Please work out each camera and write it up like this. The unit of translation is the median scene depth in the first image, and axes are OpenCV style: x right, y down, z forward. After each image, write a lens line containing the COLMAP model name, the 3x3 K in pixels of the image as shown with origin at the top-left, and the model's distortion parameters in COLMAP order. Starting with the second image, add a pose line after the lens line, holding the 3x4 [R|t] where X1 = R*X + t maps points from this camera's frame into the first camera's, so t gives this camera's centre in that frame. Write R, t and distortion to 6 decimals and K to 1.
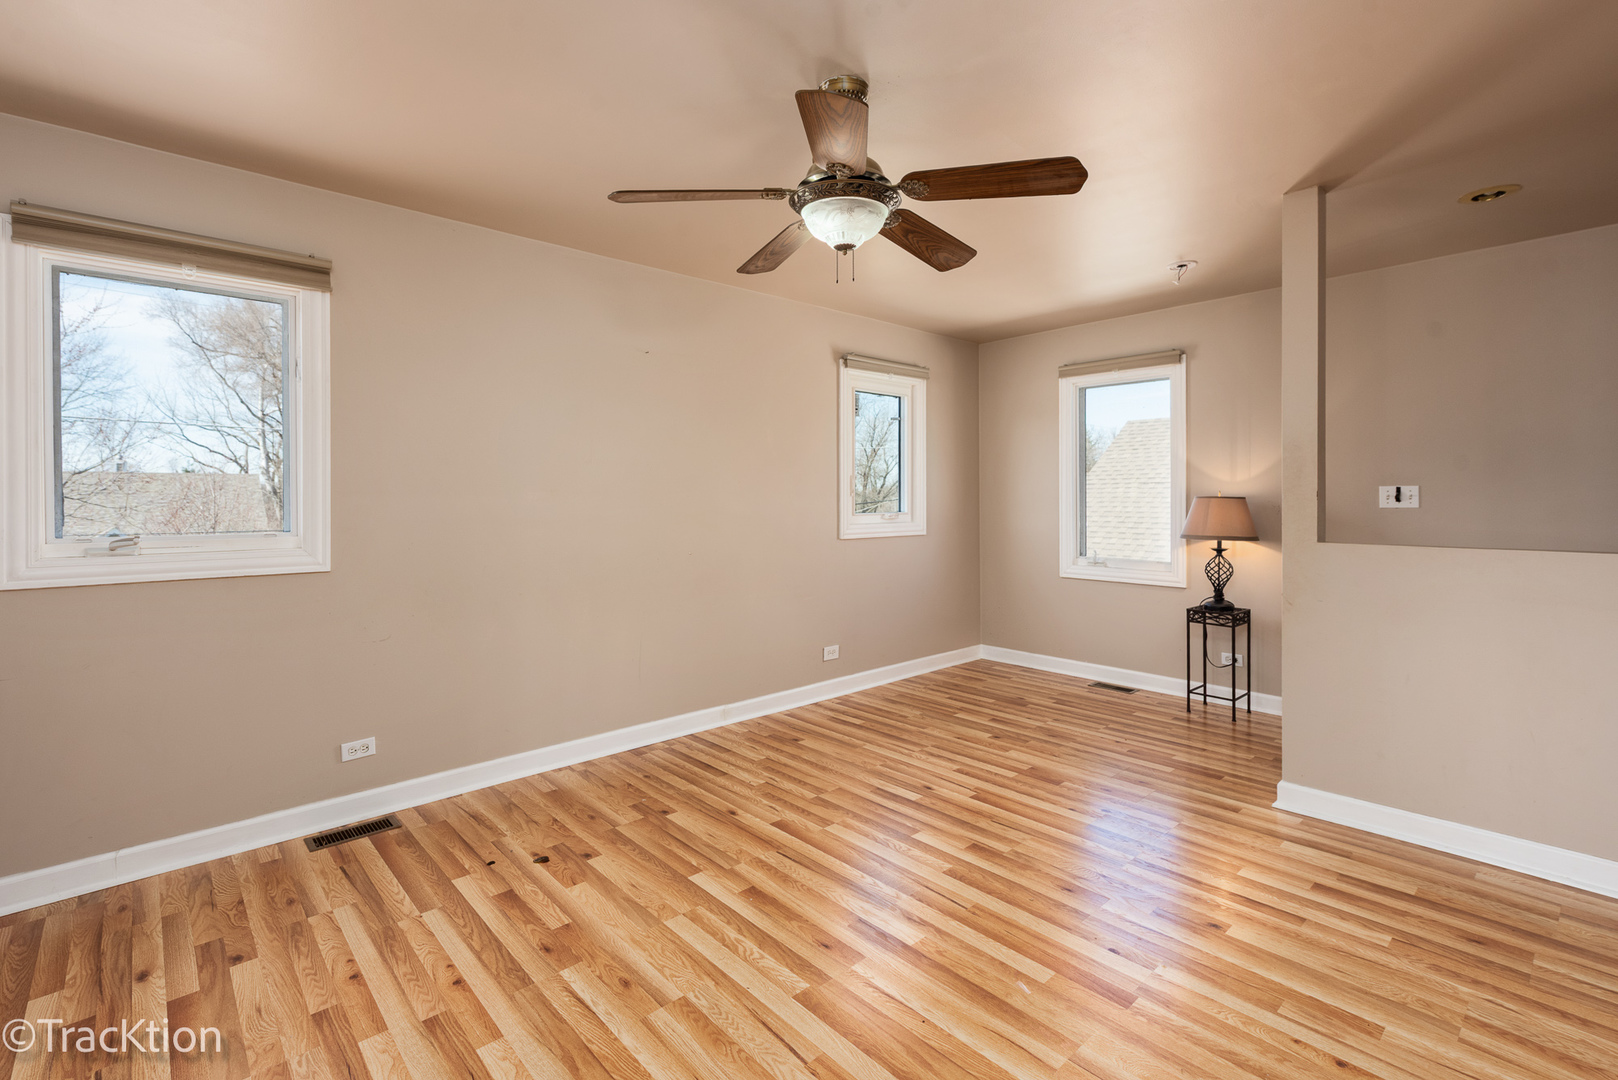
lens RADIAL K [[731.2, 0, 811.2], [0, 731.2, 497.3], [0, 0, 1]] dist [0.022294, -0.009443]
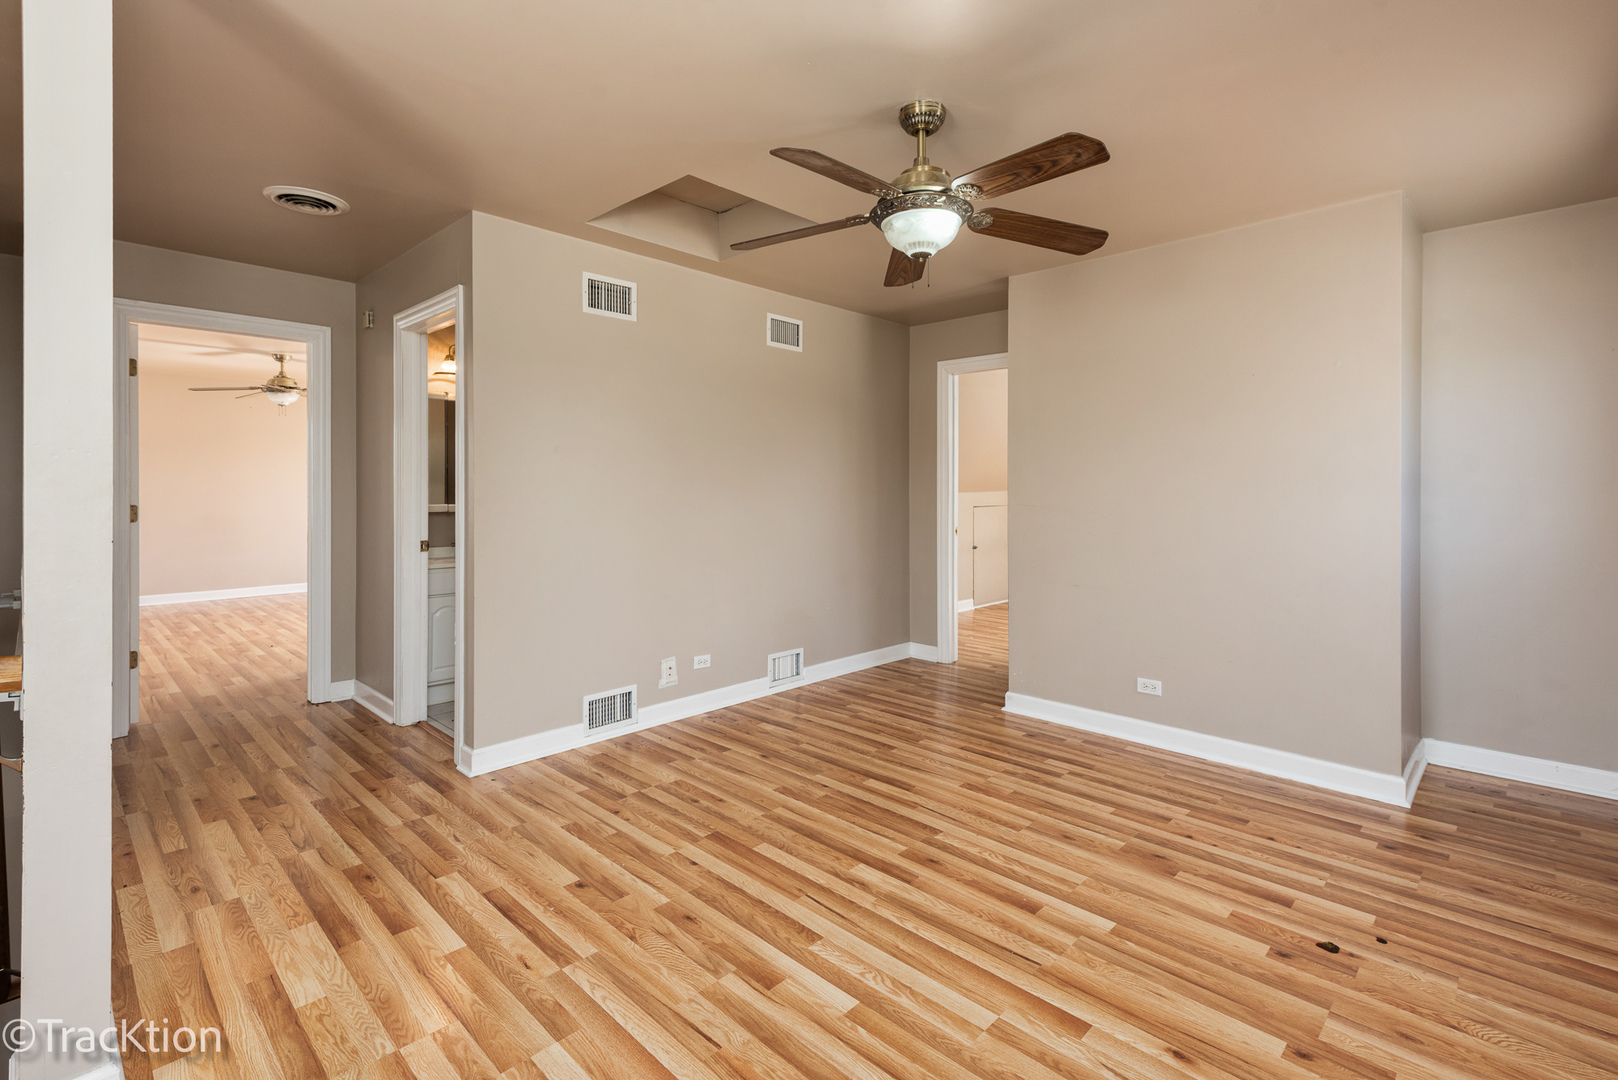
lens RADIAL K [[731.2, 0, 811.2], [0, 731.2, 497.3], [0, 0, 1]] dist [0.022294, -0.009443]
pose [[-0.998177, 0.003559, -0.060249, 0.258854], [0.002533, 0.999851, 0.017104, -0.001324], [0.060301, 0.016920, -0.998037, 1.963307]]
